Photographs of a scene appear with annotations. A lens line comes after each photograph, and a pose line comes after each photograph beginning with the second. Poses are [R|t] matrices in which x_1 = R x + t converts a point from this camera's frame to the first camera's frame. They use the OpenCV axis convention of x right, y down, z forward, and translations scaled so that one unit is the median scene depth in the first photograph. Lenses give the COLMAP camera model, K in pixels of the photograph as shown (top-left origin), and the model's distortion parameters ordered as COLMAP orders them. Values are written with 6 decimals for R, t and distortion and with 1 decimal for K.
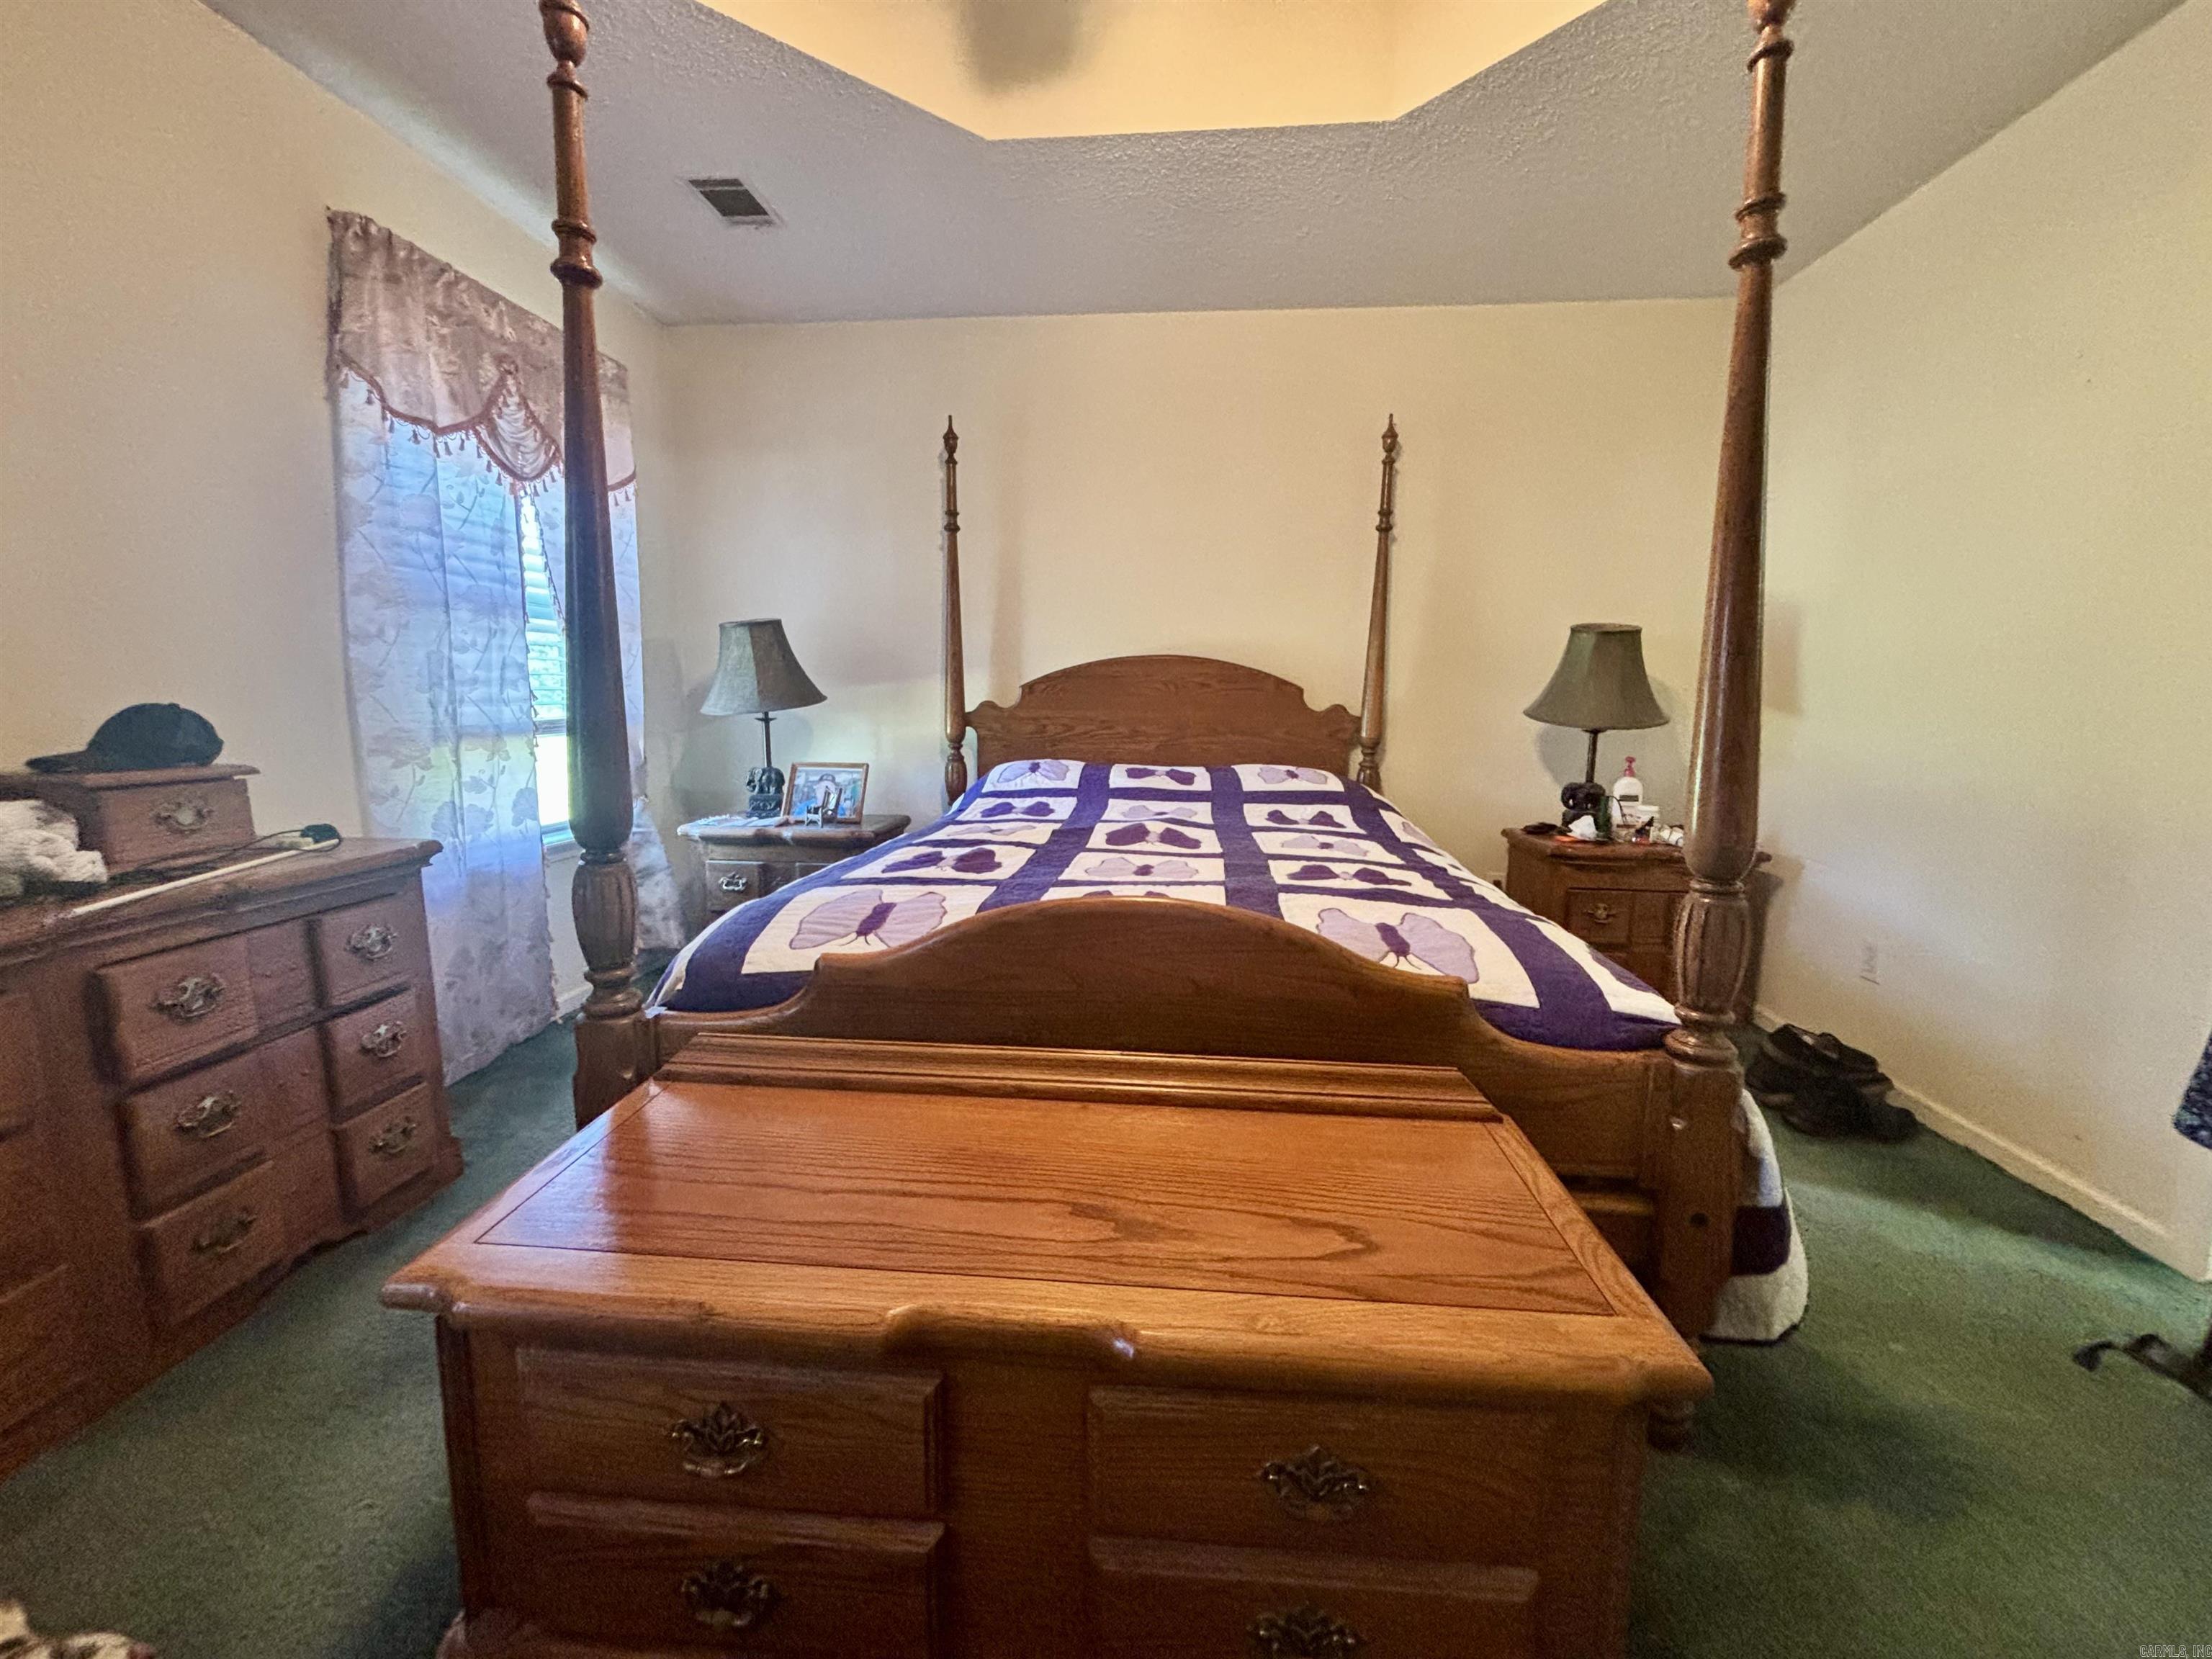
lens RADIAL K [[905.8, 0, 1106.0], [0, 905.8, 829.5], [0, 0, 1]] dist [-0.024356, 0.018996]
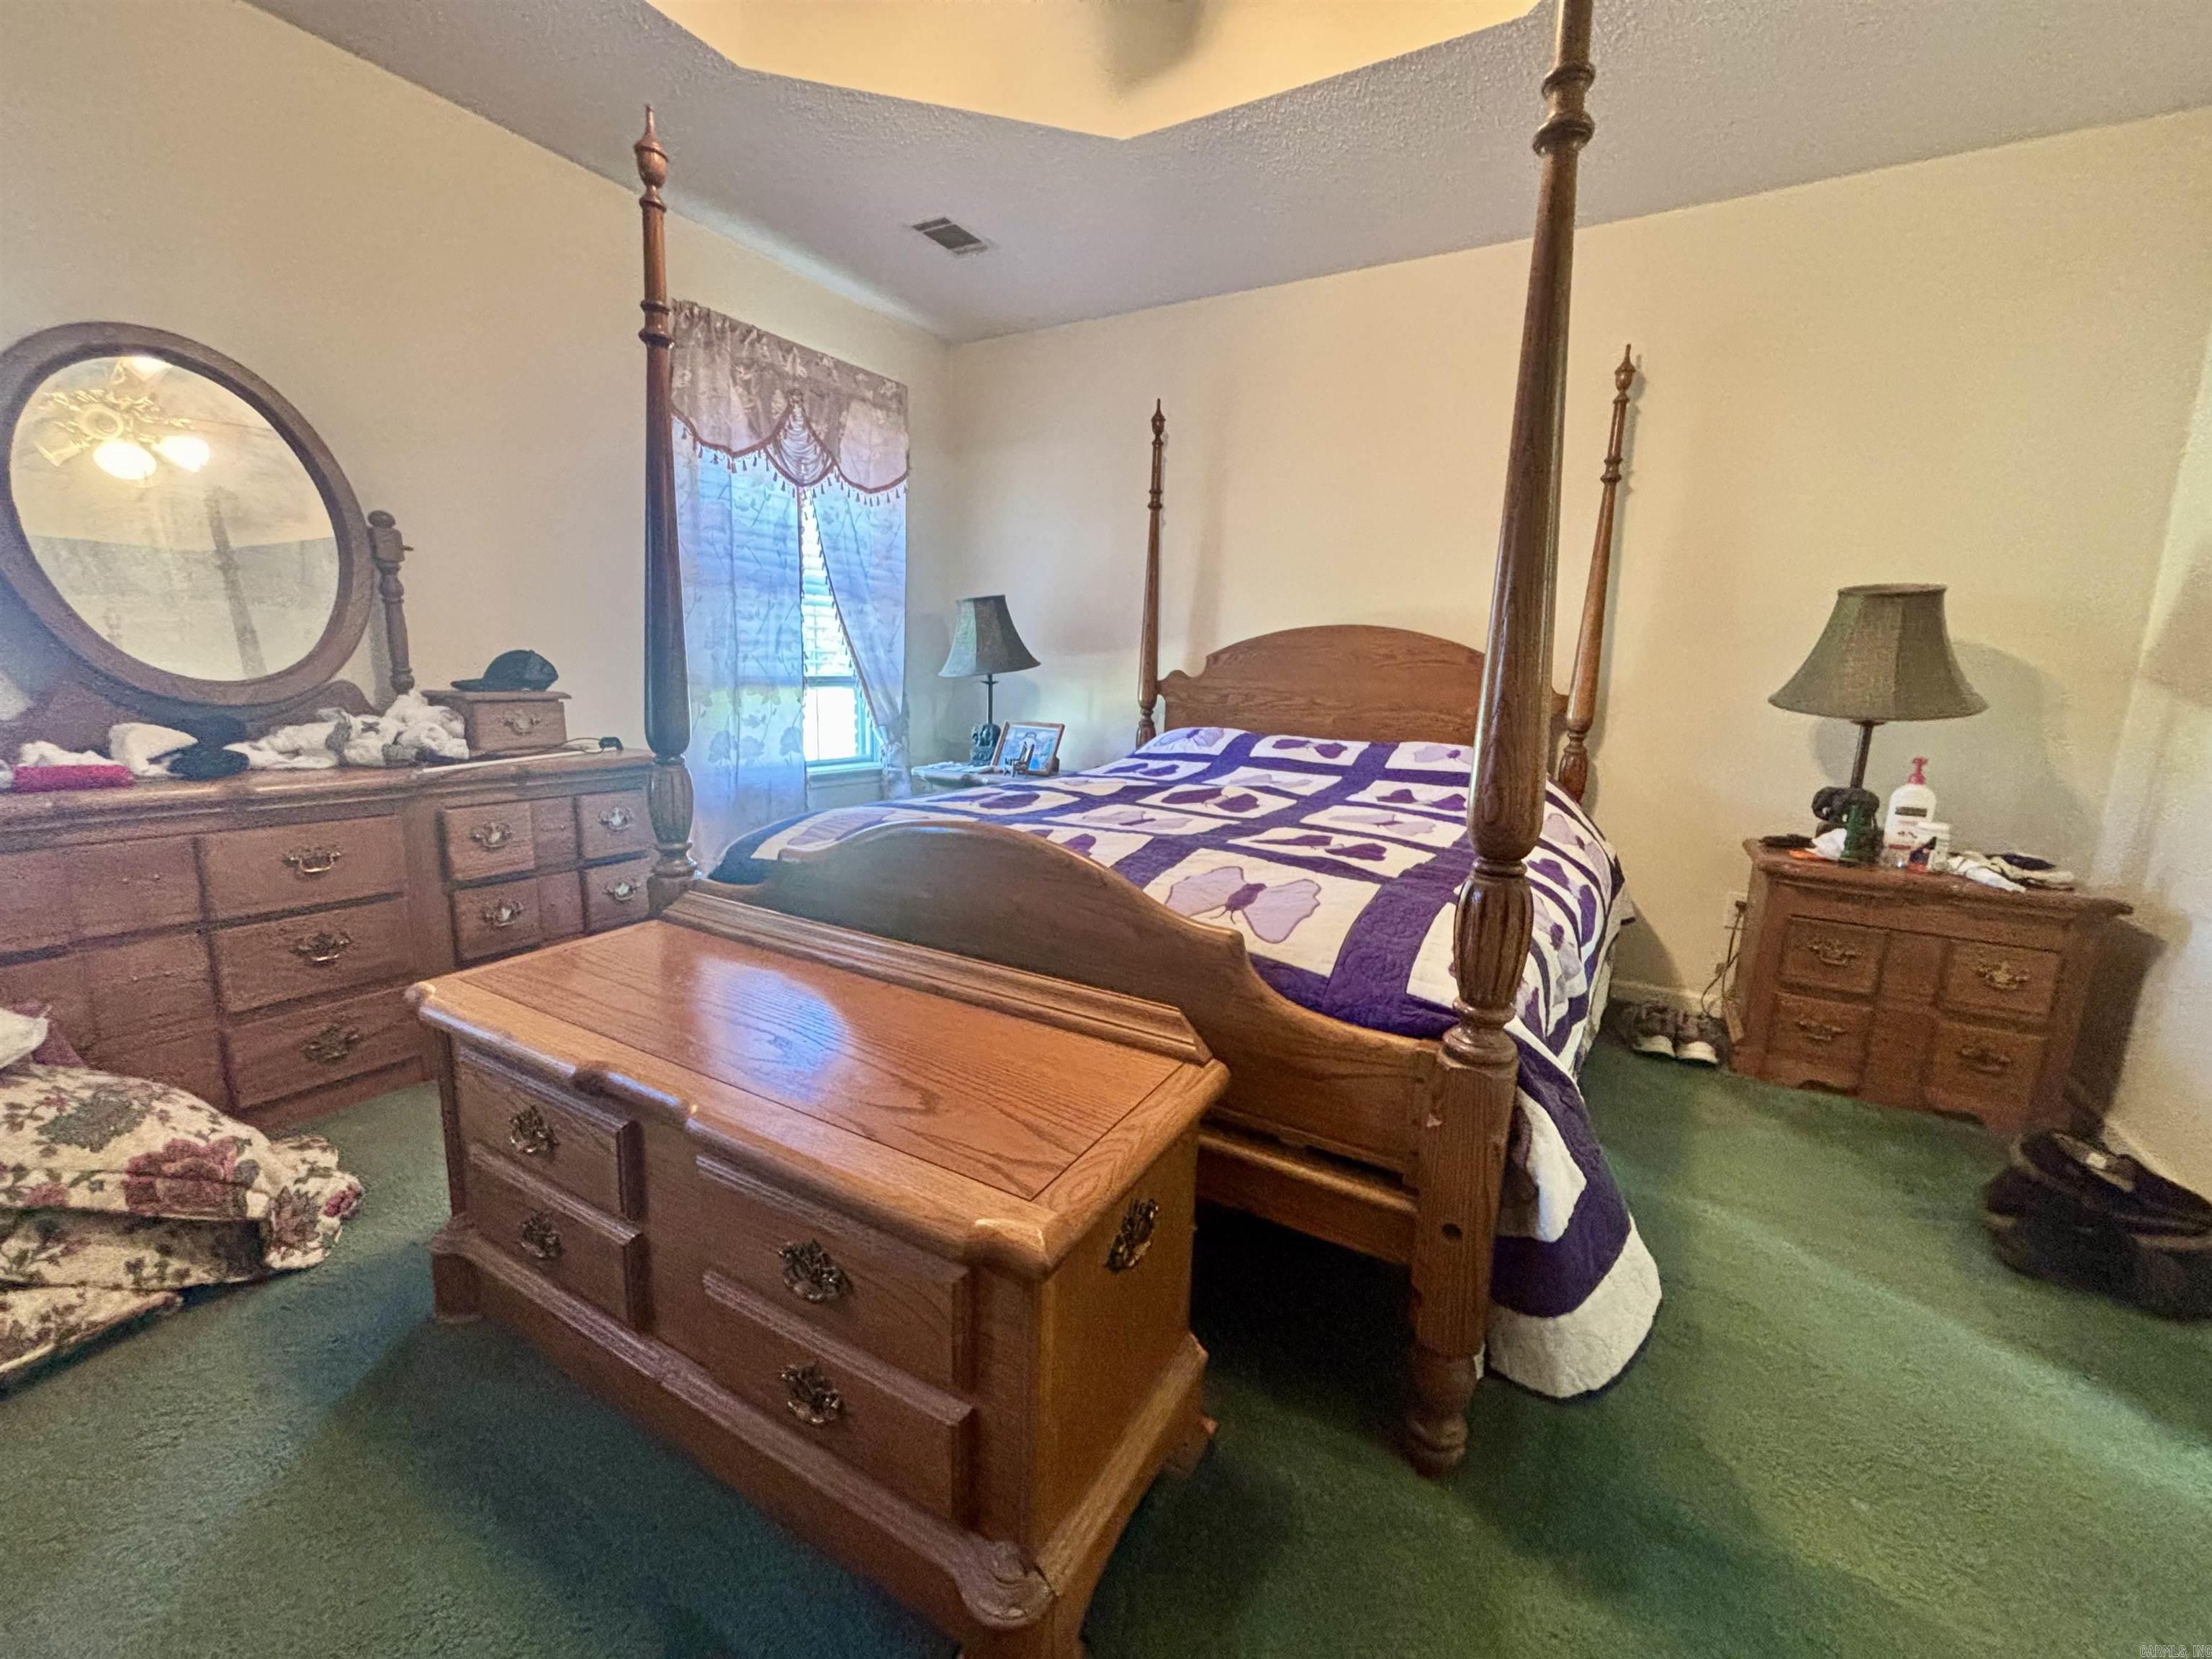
lens RADIAL K [[905.9, 0, 1106.0], [0, 905.9, 829.5], [0, 0, 1]] dist [-0.002575, -0.000101]
pose [[0.903202, 0.094772, -0.418623, 0.340260], [-0.087088, 0.995496, 0.037473, 0.013621], [0.420288, 0.002611, 0.907387, 0.011493]]
